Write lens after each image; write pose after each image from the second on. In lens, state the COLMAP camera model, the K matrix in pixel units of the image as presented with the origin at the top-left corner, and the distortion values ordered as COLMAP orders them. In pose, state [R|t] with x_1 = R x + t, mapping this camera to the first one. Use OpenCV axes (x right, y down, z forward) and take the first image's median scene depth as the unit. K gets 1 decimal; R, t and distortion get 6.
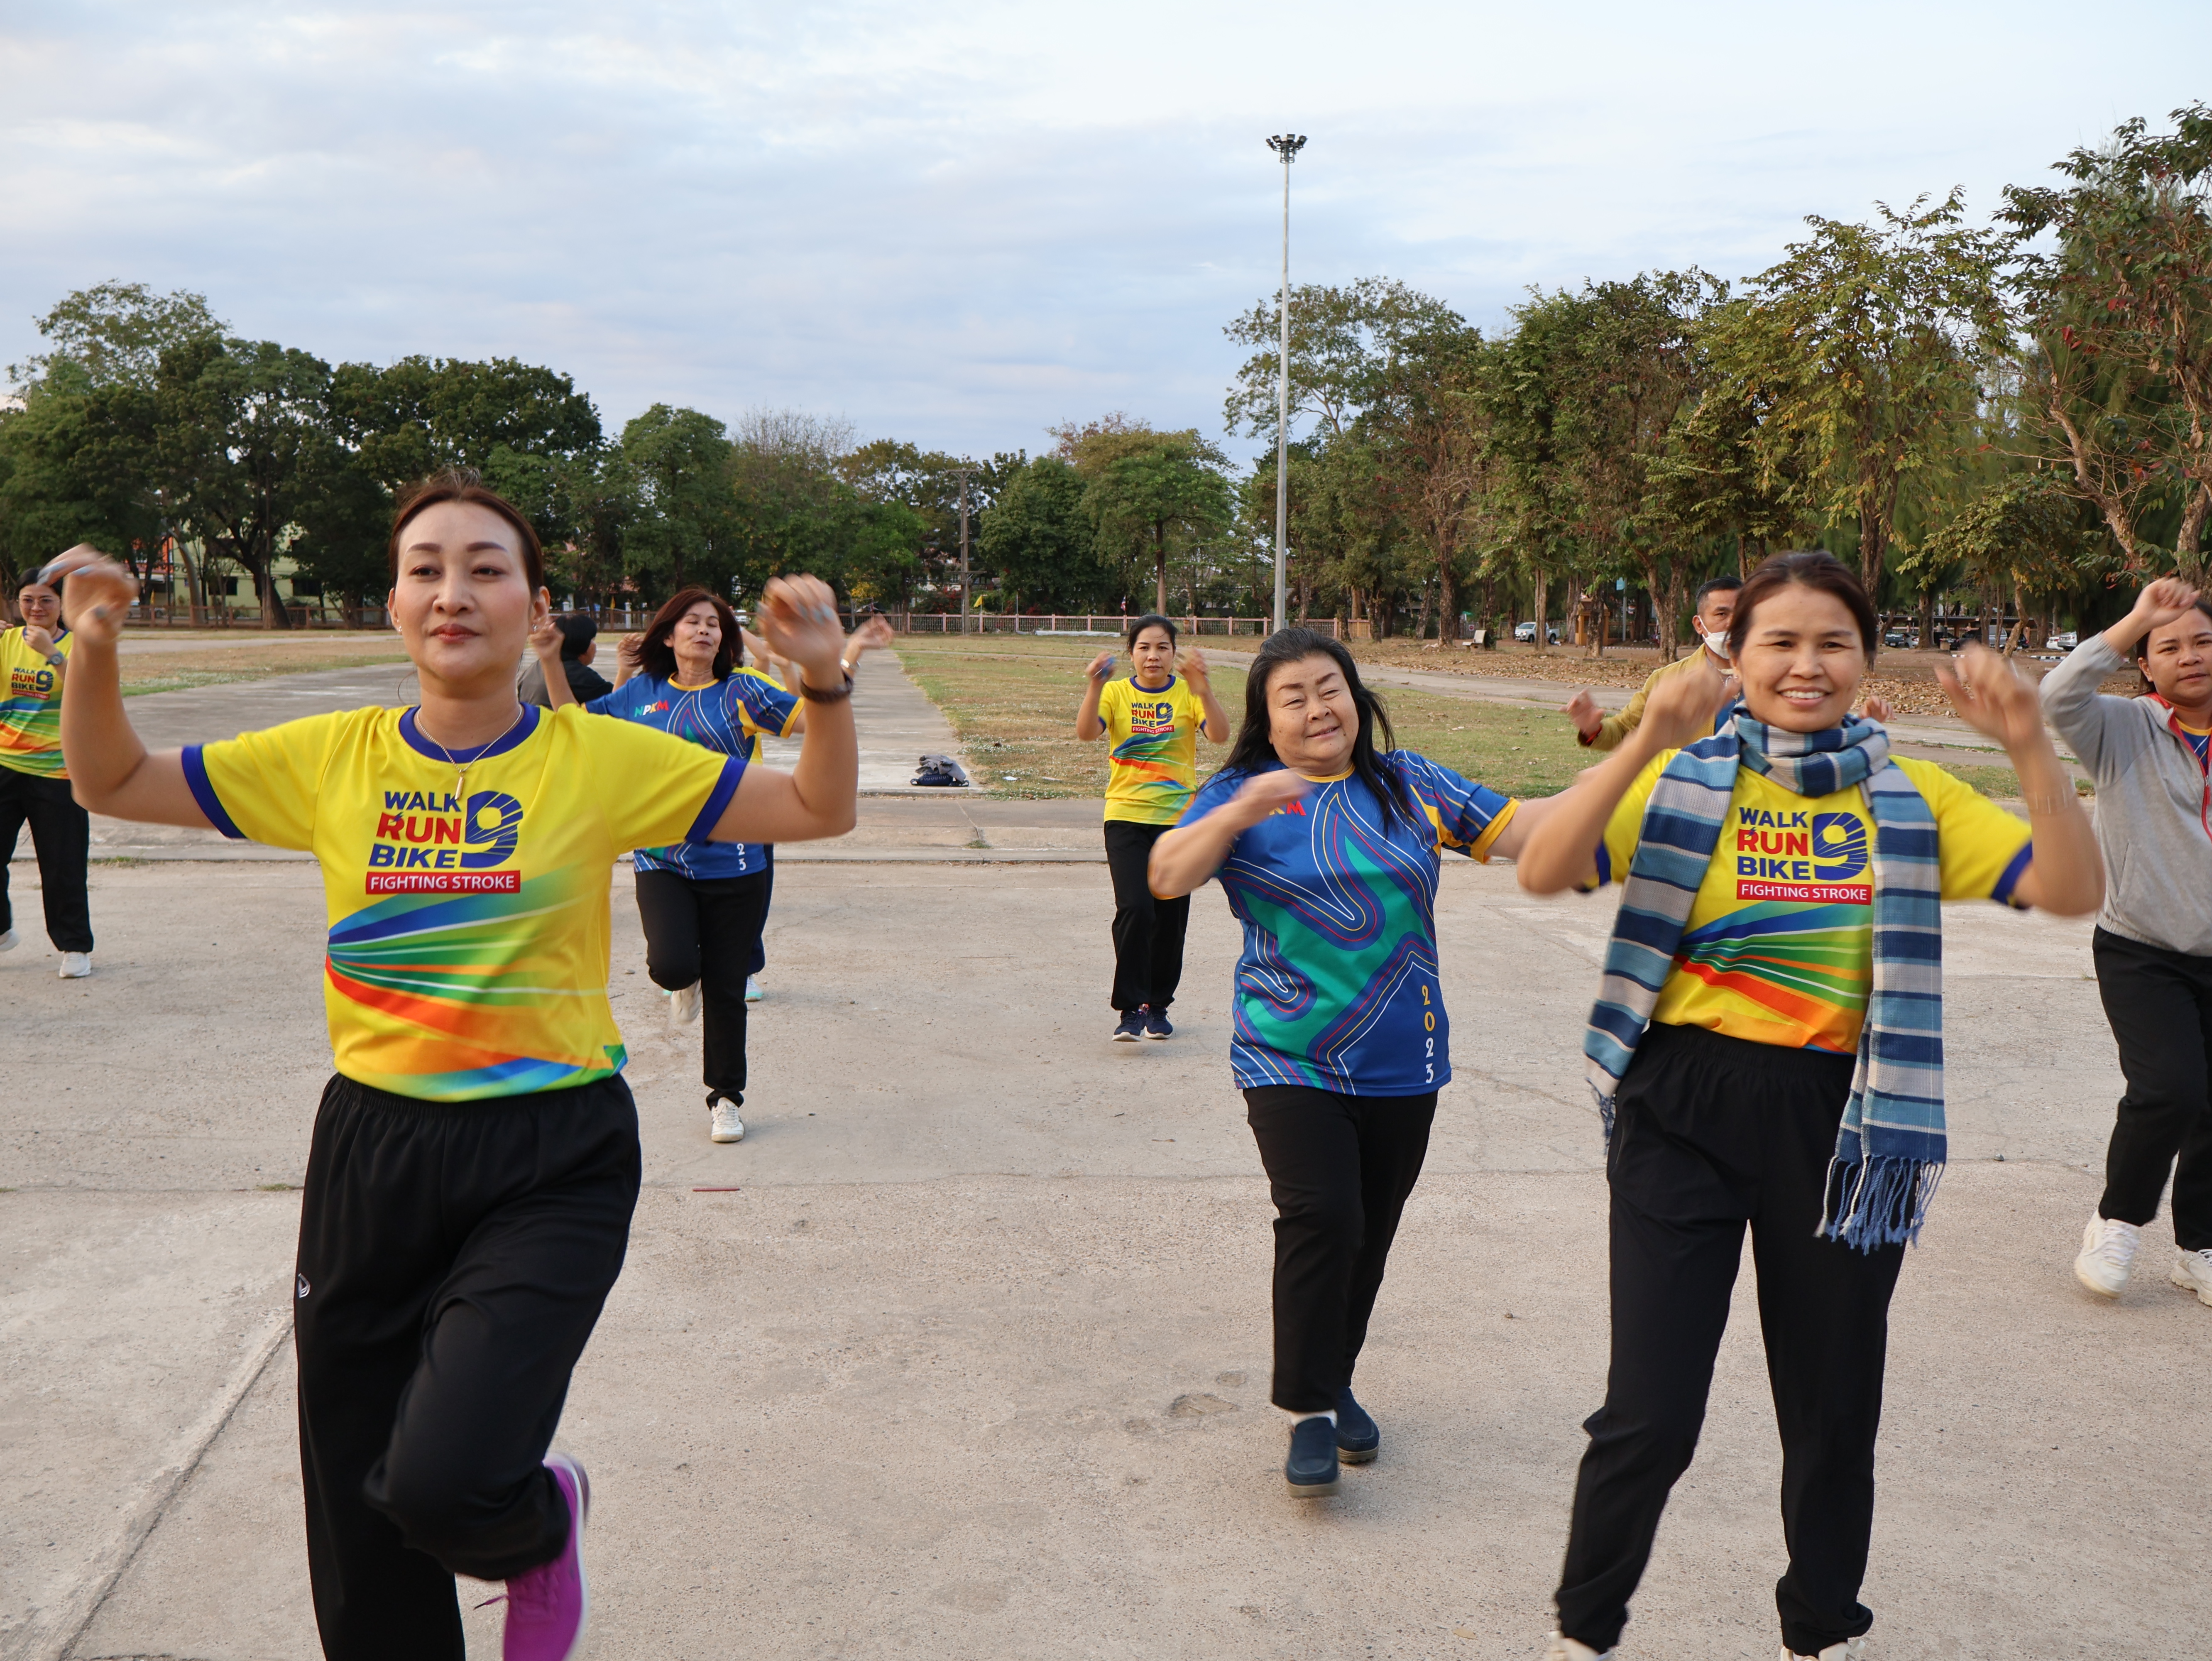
lens RADIAL K [[2083.3, 0, 1089.1], [0, 2083.3, 833.9], [0, 0, 1]] dist [-0.003015, 0.000000]
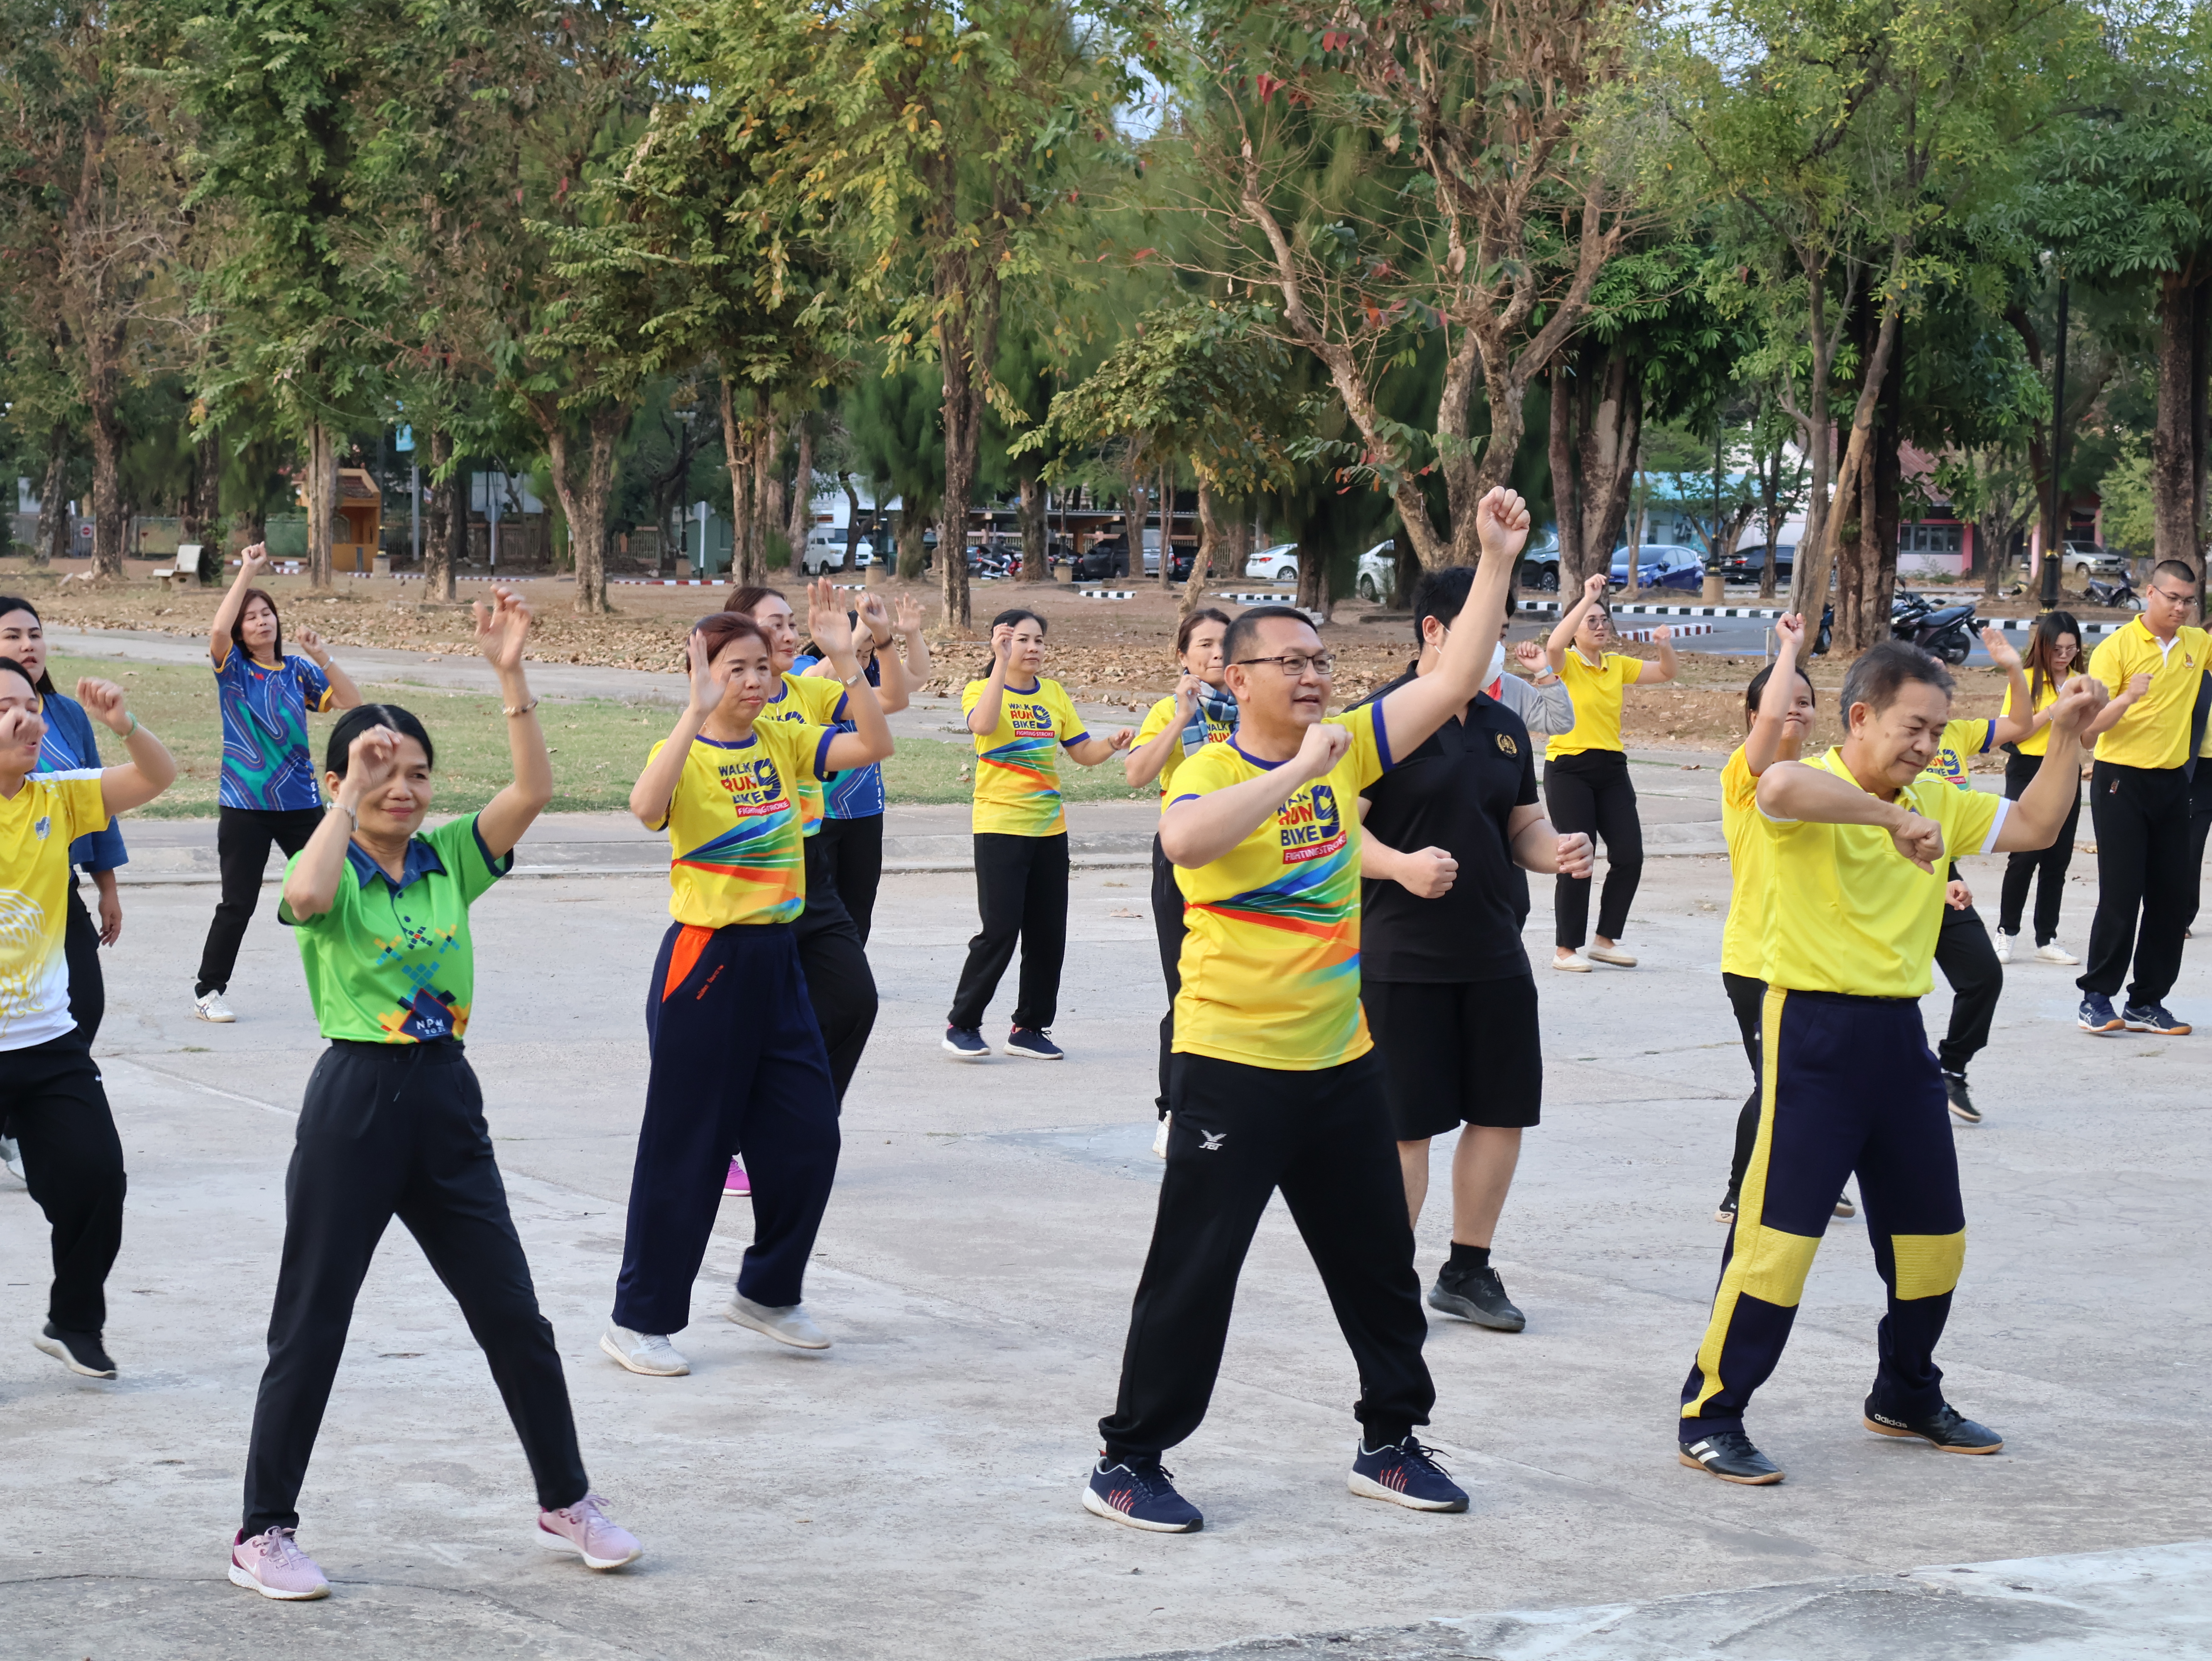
lens RADIAL K [[4941.7, 0, 1094.3], [0, 4941.7, 813.2], [0, 0, 1]] dist [0.014821, 0.000000]
pose [[0.921295, -0.019514, 0.388375, -0.042226], [0.035000, 0.998848, -0.032839, 0.006345], [-0.387287, 0.043847, 0.920916, -0.090331]]
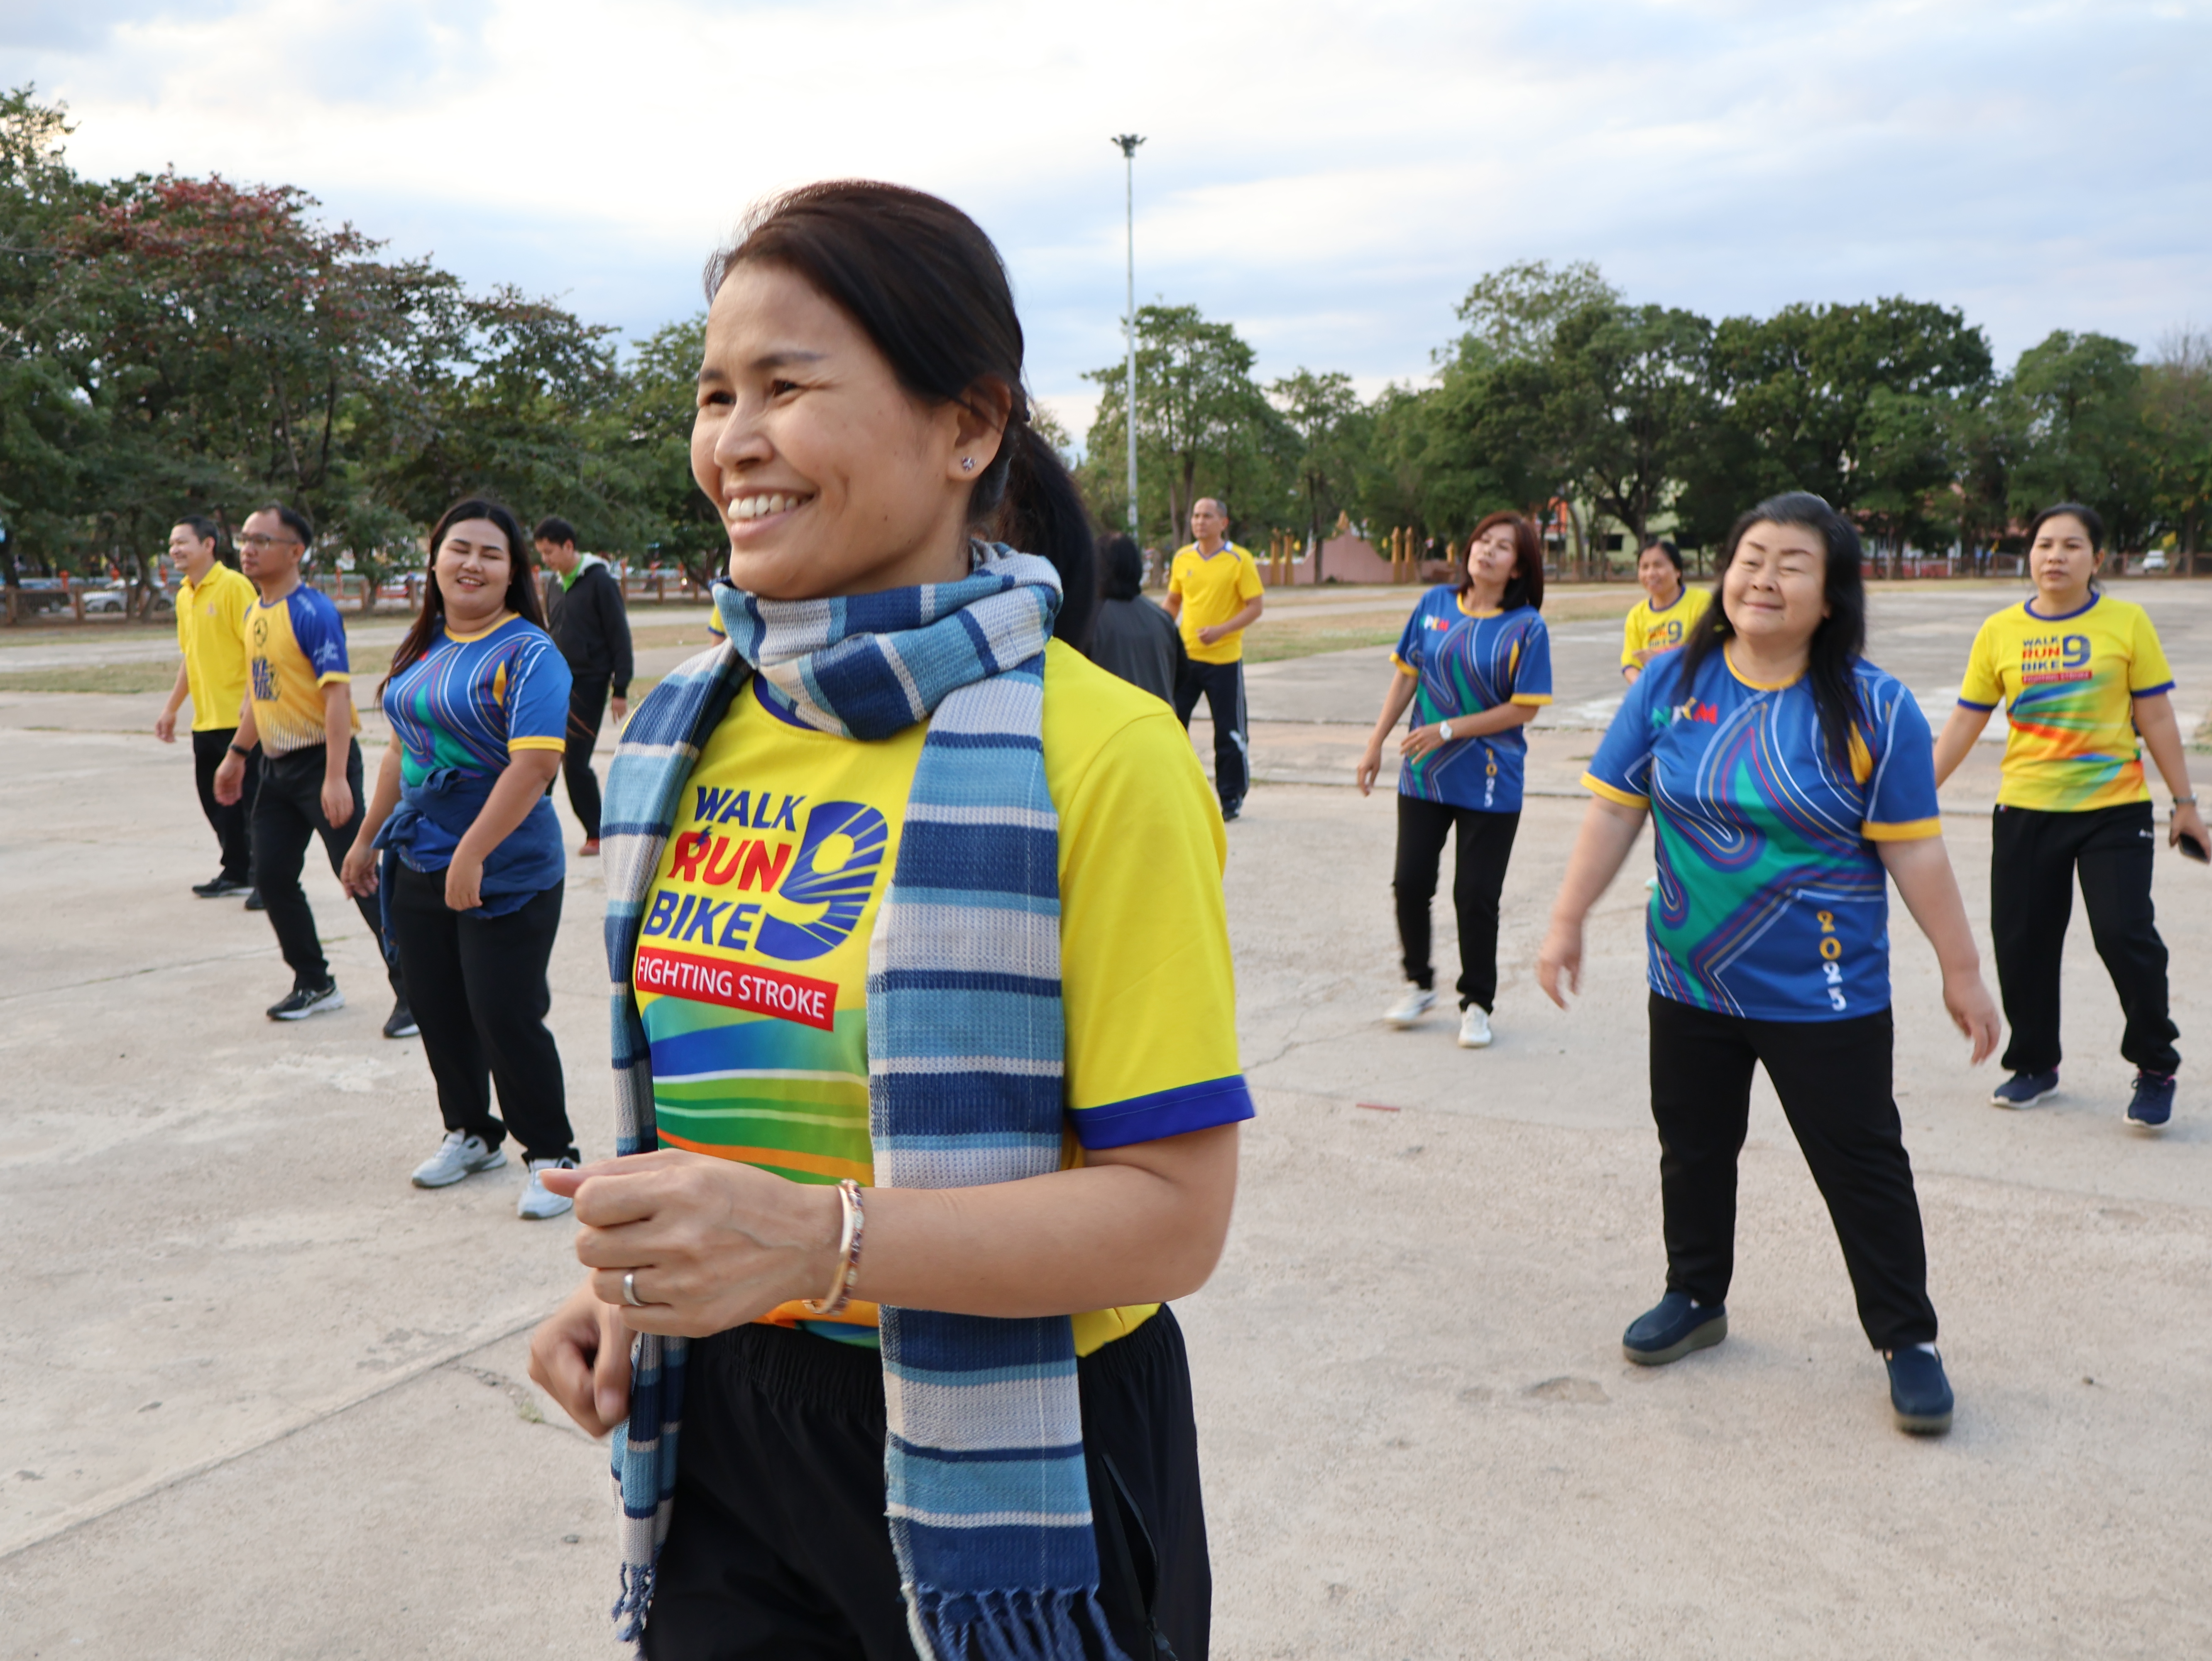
lens RADIAL K [[2083.3, 0, 1091.7], [0, 2083.3, 834.0], [0, 0, 1]] dist [-0.003015, 0.000000]
pose [[0.800213, 0.051821, -0.597473, 0.013303], [-0.038453, 0.998643, 0.035115, 0.000503], [0.598482, -0.005124, 0.801120, 0.005625]]
